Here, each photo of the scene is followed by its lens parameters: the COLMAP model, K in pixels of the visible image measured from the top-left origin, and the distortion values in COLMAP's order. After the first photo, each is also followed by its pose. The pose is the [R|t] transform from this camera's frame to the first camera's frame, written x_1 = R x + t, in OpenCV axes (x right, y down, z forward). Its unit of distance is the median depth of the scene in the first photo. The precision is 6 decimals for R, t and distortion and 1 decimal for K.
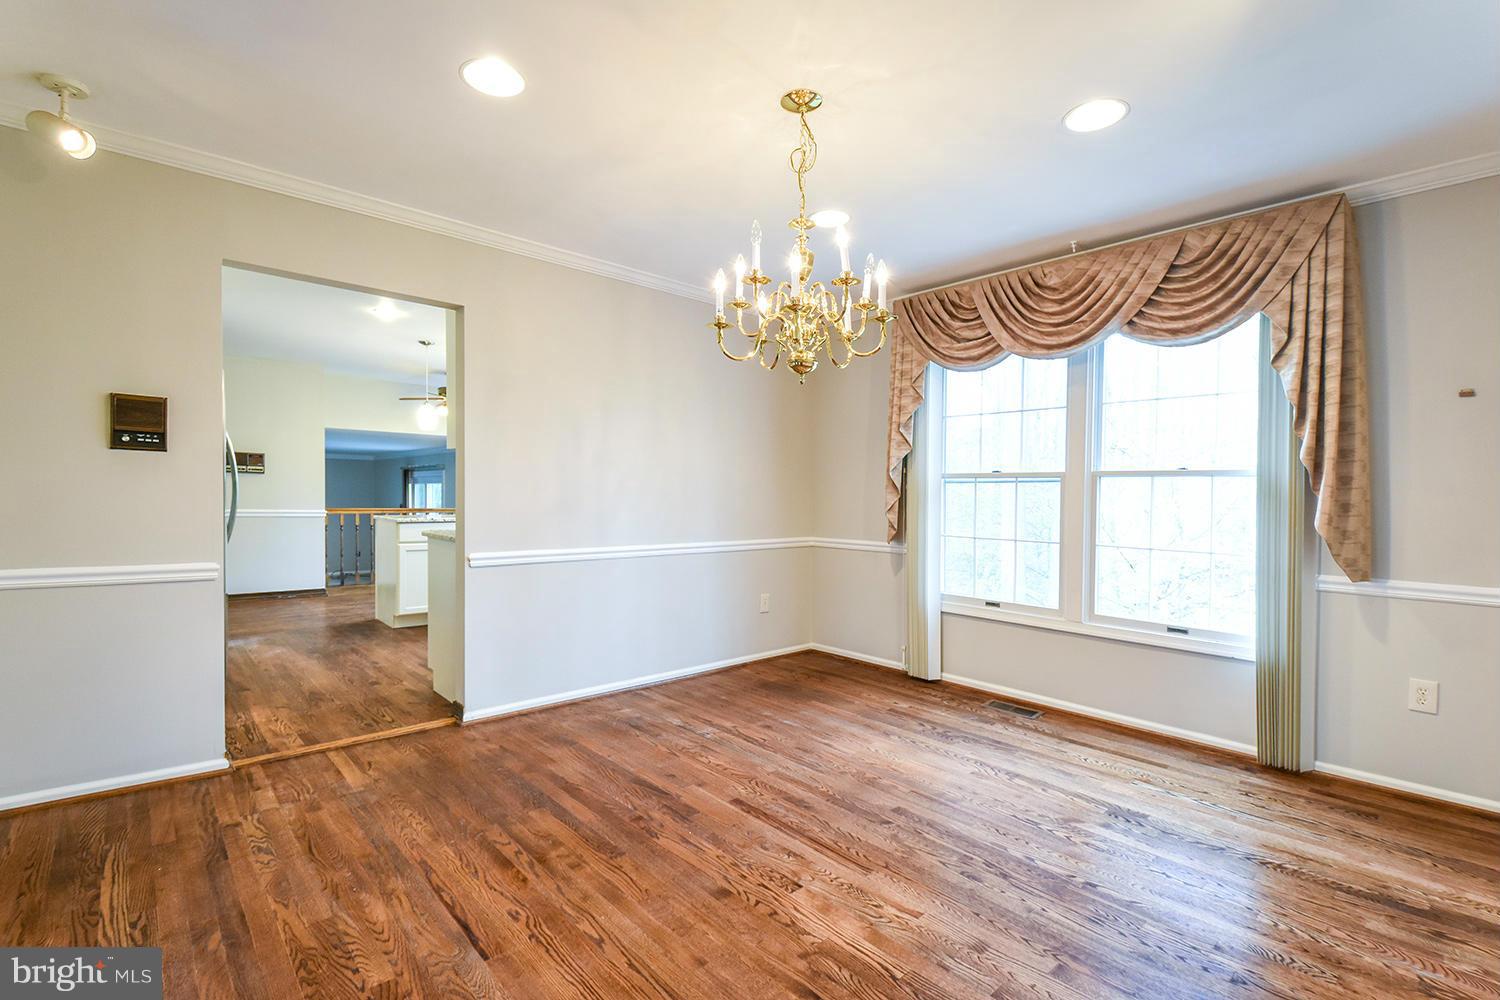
lens RADIAL K [[685.2, 0, 757.5], [0, 685.2, 497.5], [0, 0, 1]] dist [0.003406, -0.008469]
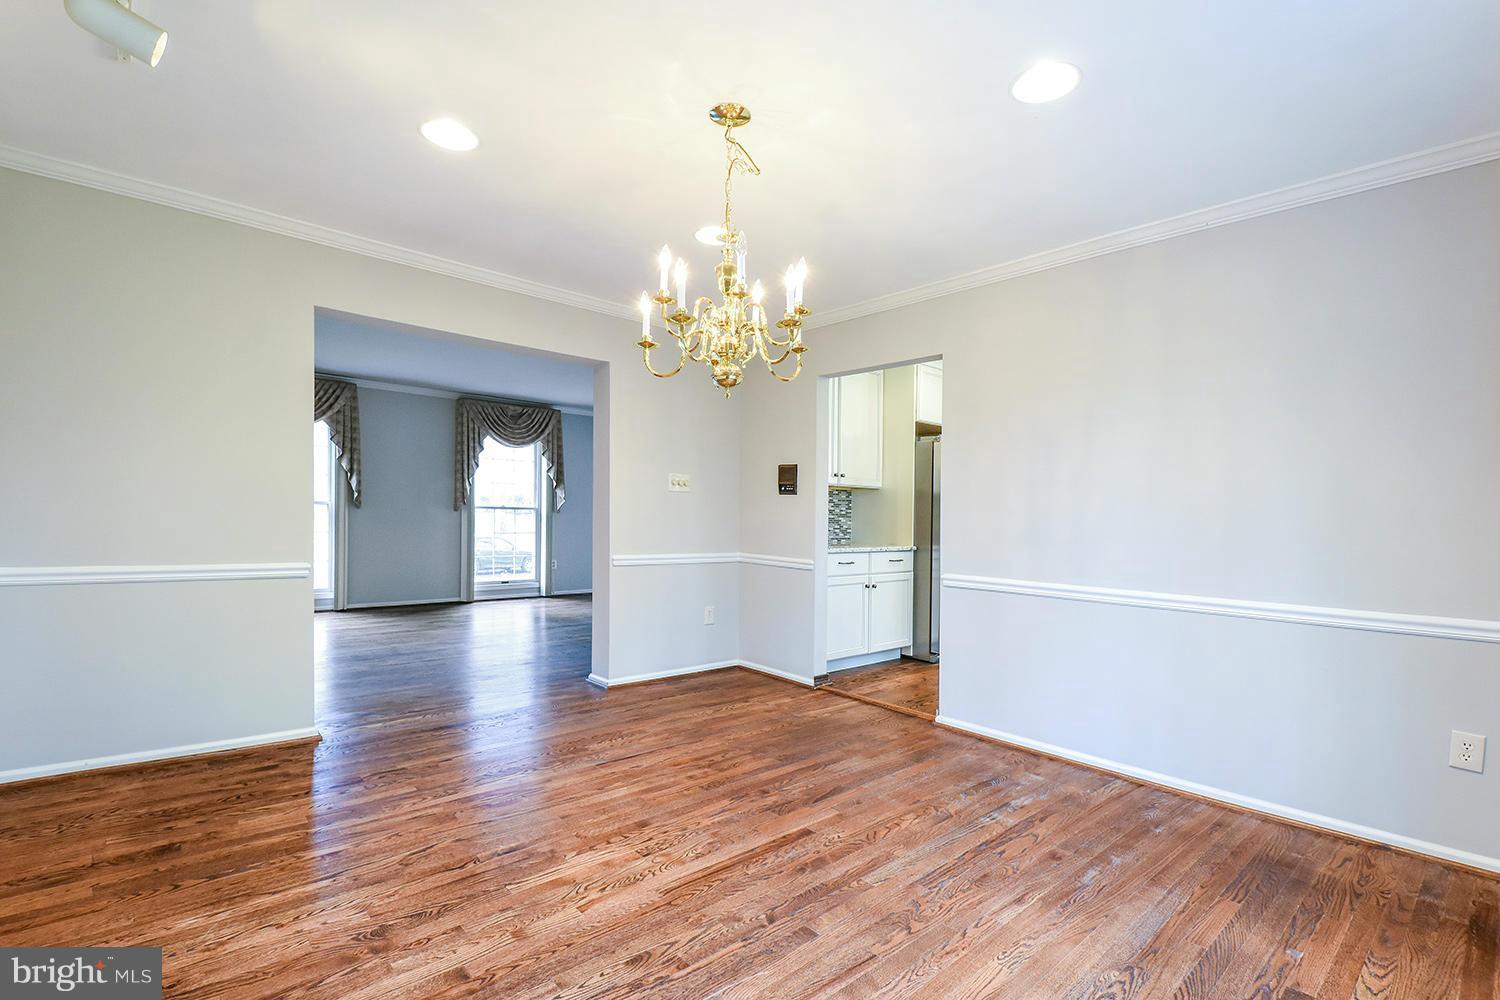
lens RADIAL K [[685.2, 0, 745.3], [0, 685.2, 503.6], [0, 0, 1]] dist [0.003406, -0.008469]
pose [[-0.004999, -0.028828, -0.999572, 0.914297], [-0.031074, 0.999106, -0.028659, 0.013451], [0.999505, 0.030917, -0.005890, 0.877837]]
